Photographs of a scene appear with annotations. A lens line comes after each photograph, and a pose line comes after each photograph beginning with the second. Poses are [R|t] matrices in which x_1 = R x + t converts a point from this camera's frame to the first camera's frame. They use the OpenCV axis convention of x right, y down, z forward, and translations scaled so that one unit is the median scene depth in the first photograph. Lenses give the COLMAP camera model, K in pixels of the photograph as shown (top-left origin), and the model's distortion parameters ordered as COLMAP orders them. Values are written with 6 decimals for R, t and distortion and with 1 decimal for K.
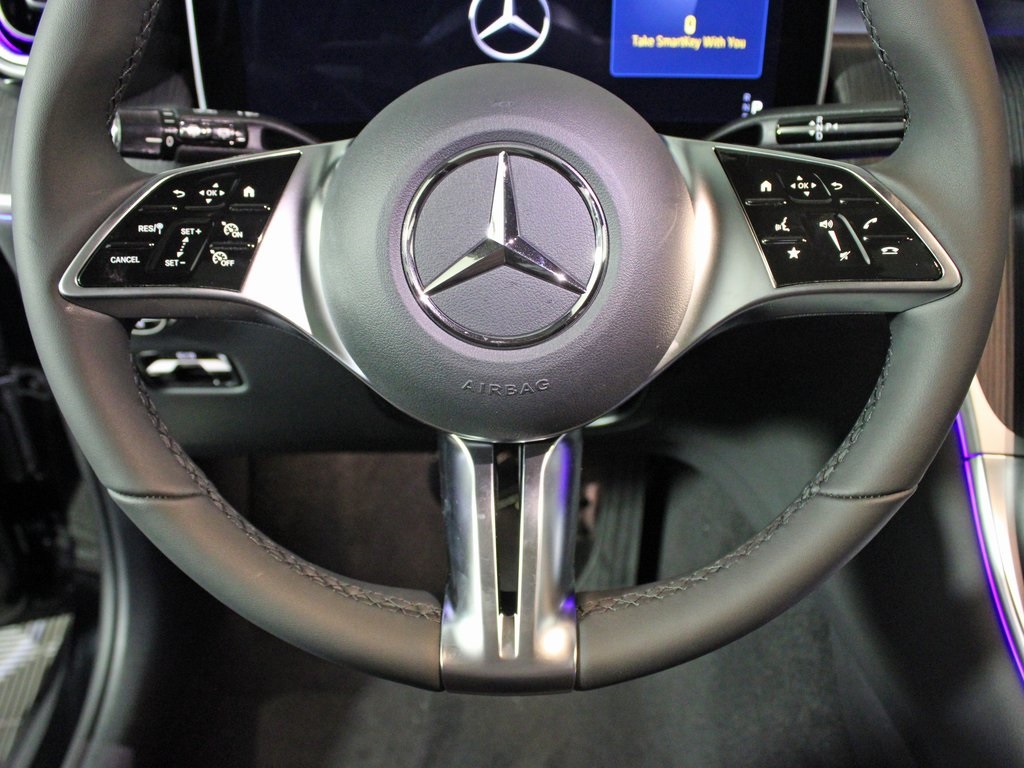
lens RADIAL K [[928.8, 0, 512.0], [0, 928.8, 384.0], [0, 0, 1]] dist [-0.113058, -0.002227]
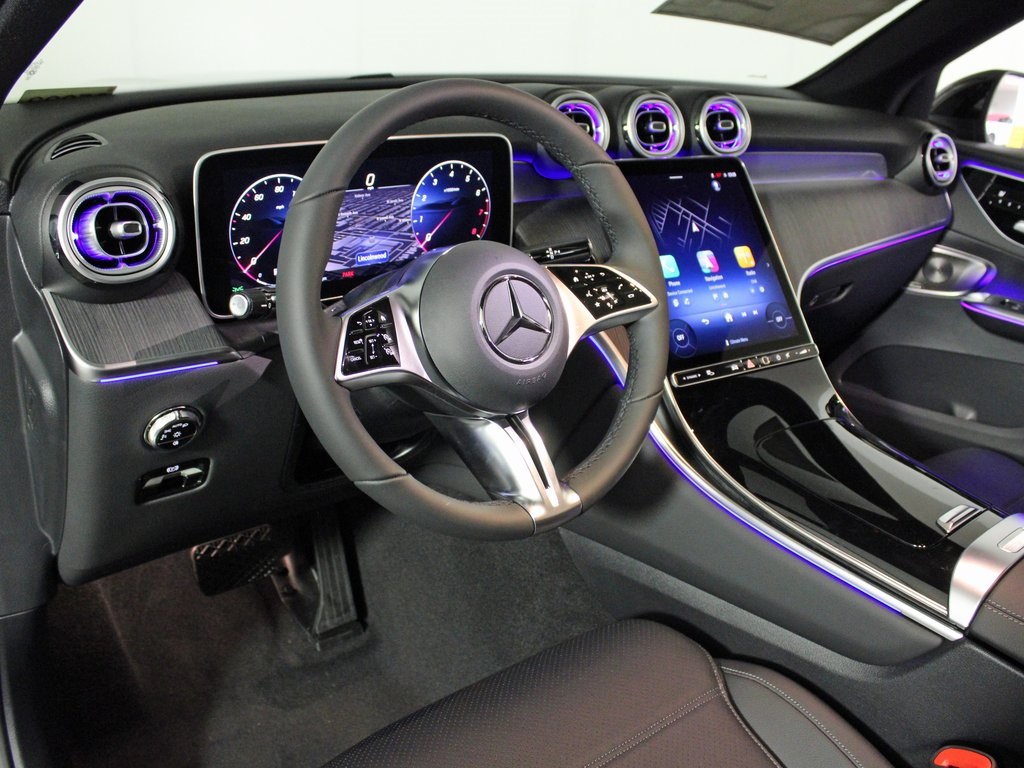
lens RADIAL K [[928.8, 0, 512.0], [0, 928.8, 384.0], [0, 0, 1]] dist [-0.113058, -0.002227]
pose [[0.763437, -0.203536, 0.612974, -1.351072], [0.287020, 0.957103, -0.039670, 0.083623], [-0.578605, 0.206221, 0.789107, -0.702477]]
